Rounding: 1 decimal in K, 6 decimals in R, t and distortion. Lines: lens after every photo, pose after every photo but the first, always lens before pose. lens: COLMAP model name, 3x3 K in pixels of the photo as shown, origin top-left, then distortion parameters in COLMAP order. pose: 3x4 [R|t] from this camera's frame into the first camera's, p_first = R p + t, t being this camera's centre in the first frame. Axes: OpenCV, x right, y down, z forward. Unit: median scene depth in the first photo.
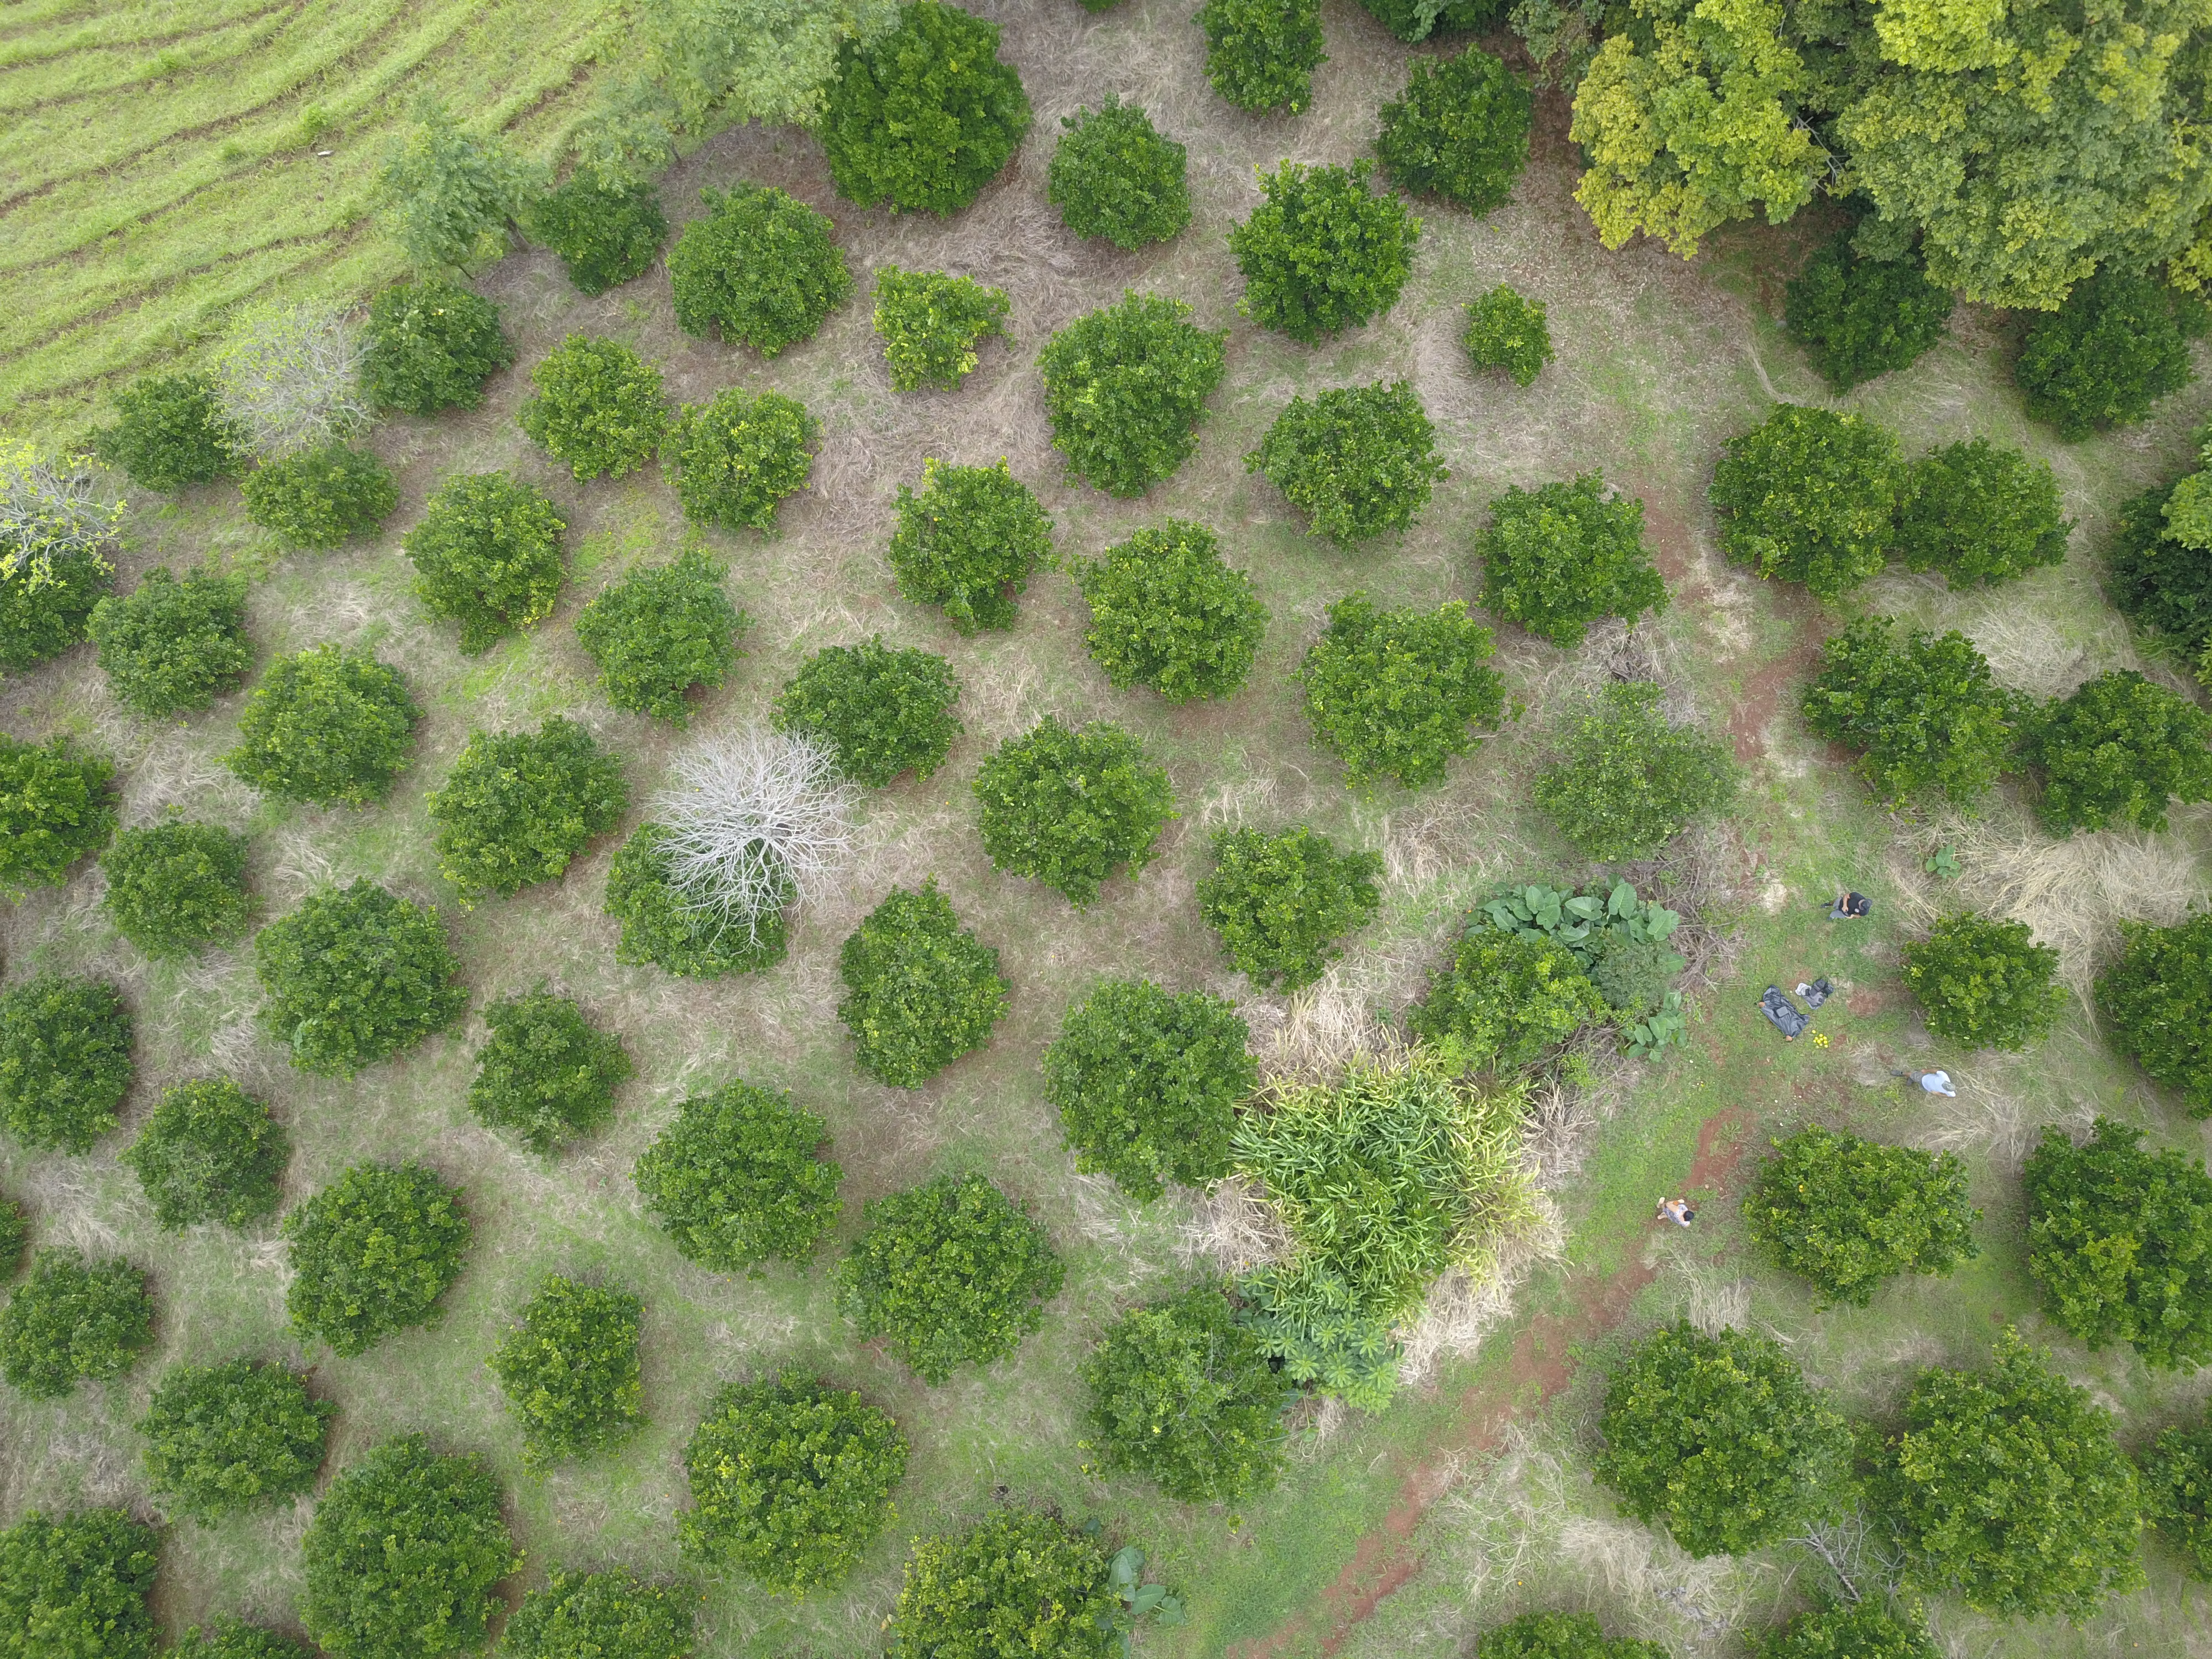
lens RADIAL K [[1736.6, 0, 1040.5], [0, 1736.6, 833.8], [0, 0, 1]] dist [-0.002713, 0.003987]
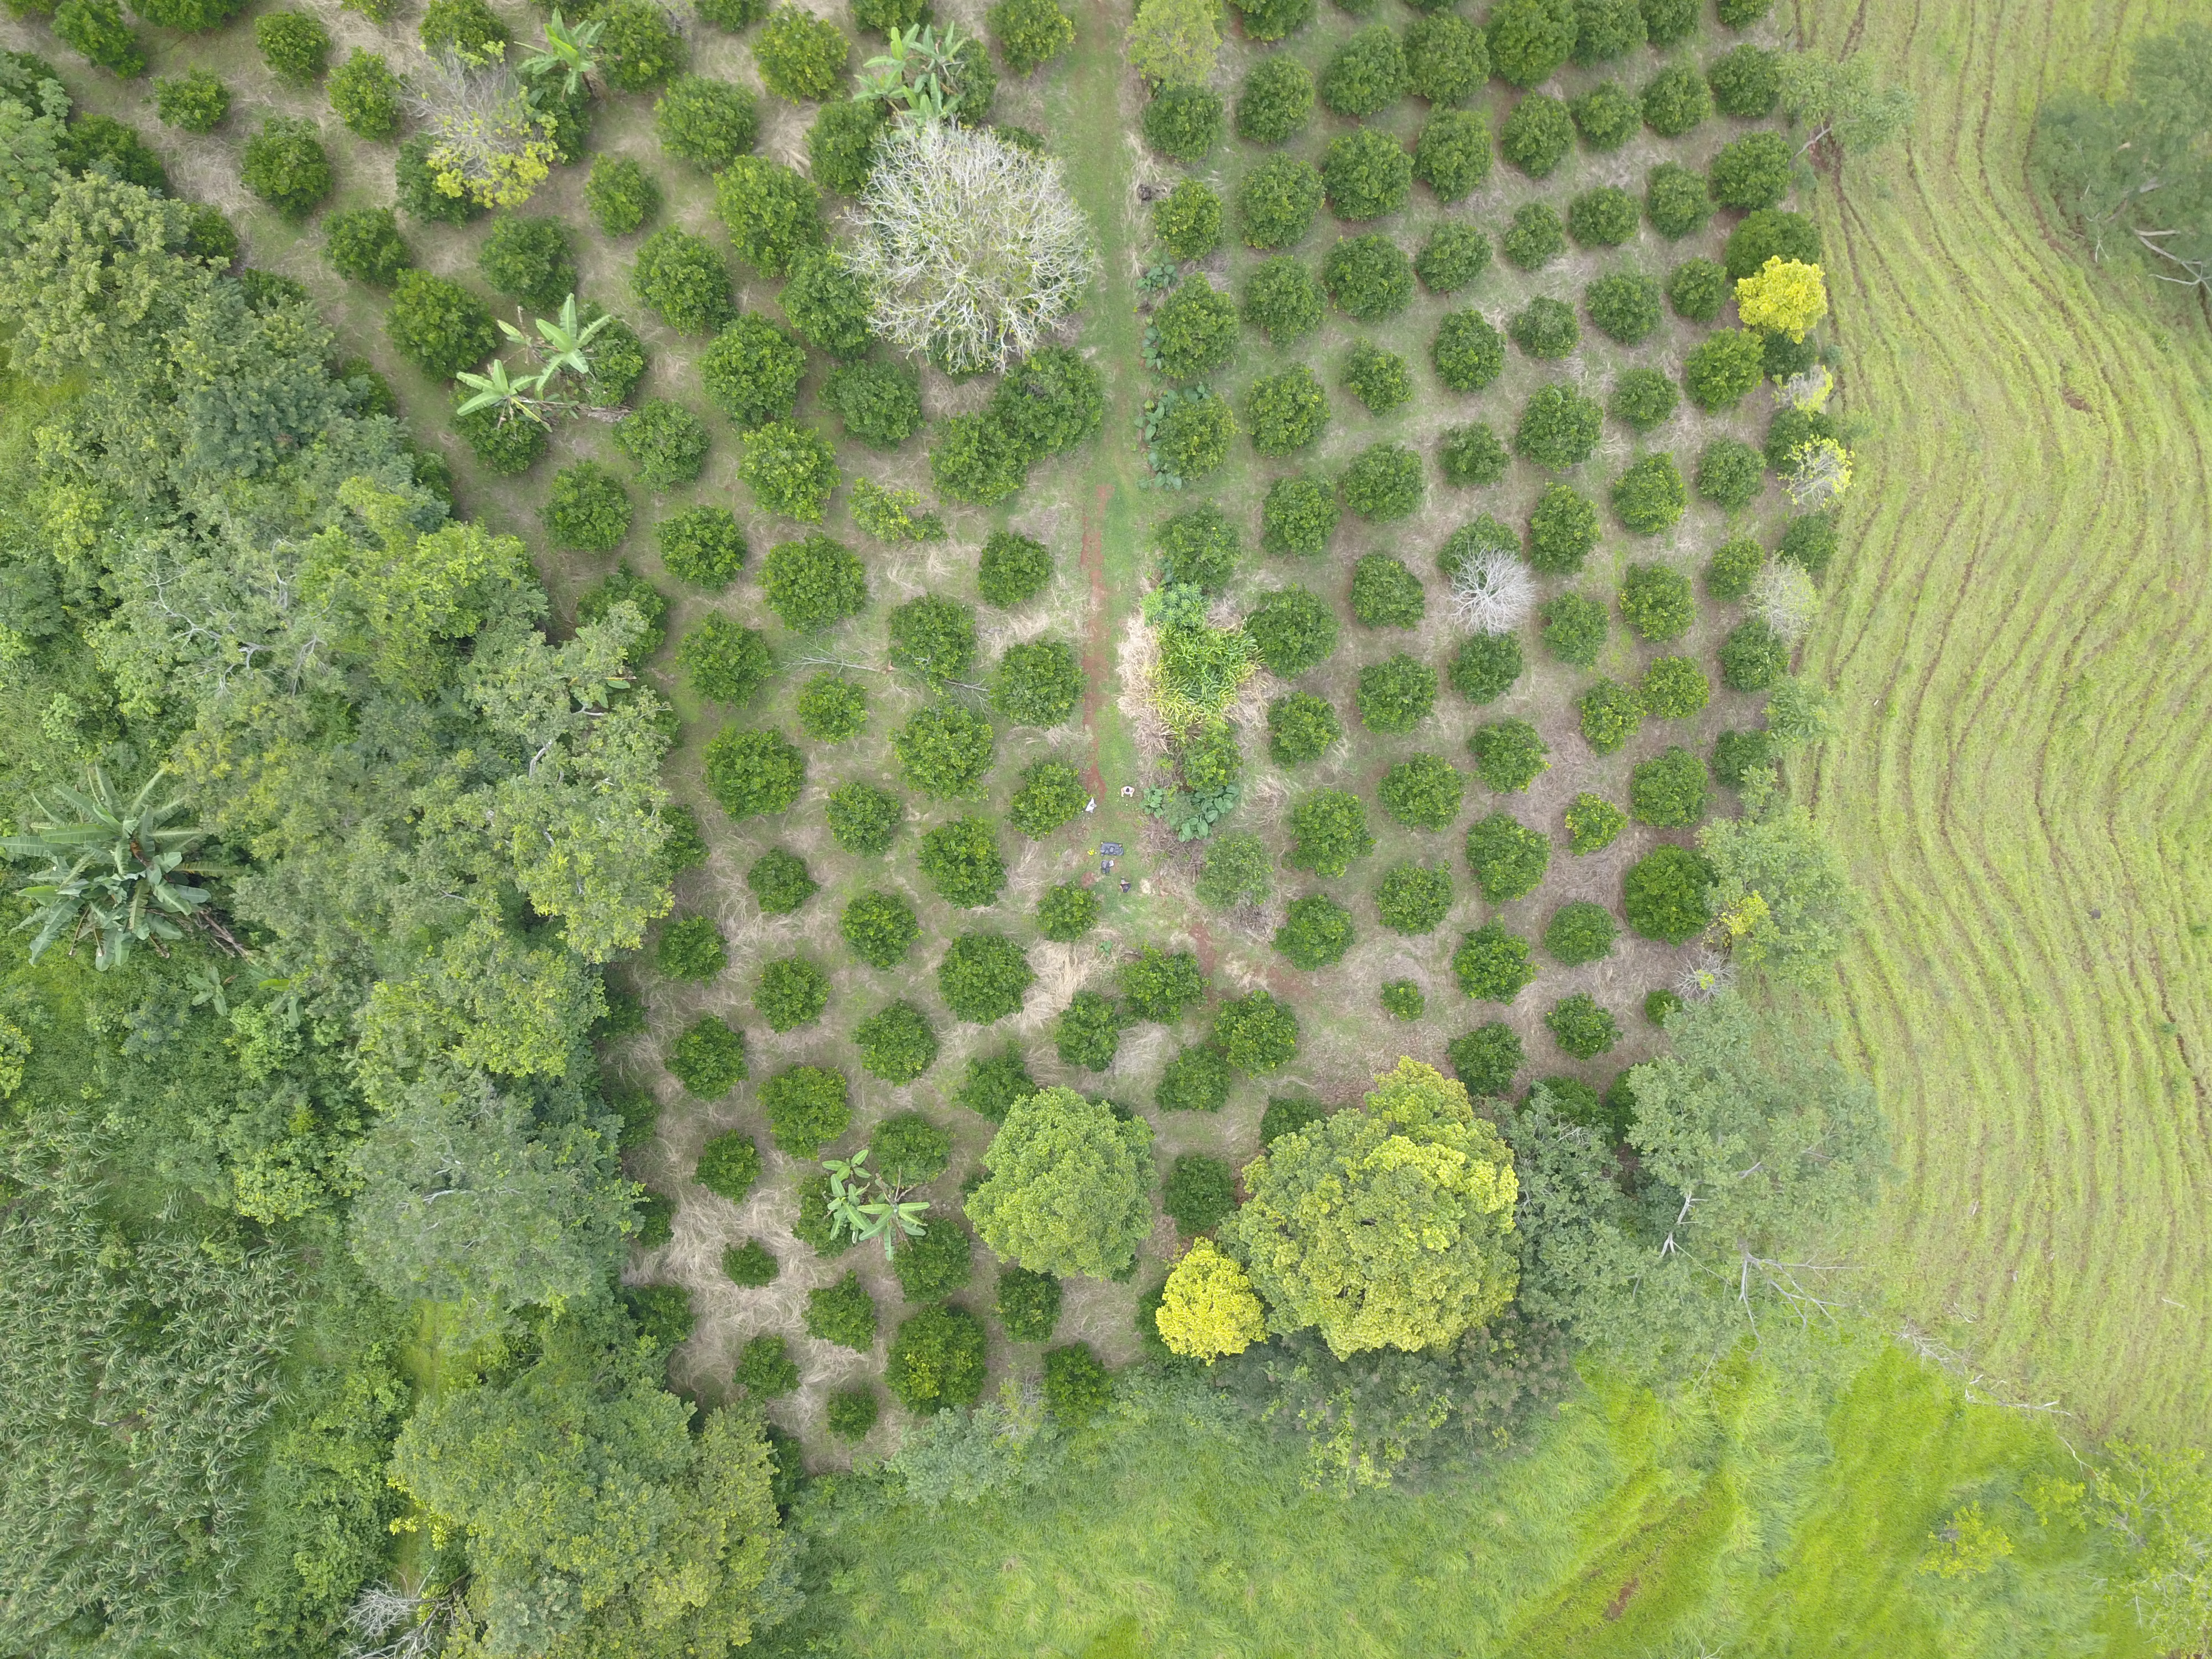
lens RADIAL K [[1704.0, 0, 1091.8], [0, 1704.0, 804.7], [0, 0, 1]] dist [-0.003657, 0.009918]
pose [[-0.709197, 0.703916, -0.039282, 0.466736], [-0.703967, -0.704015, 0.093776, -0.041826], [0.038355, 0.094159, 0.994818, -1.174473]]
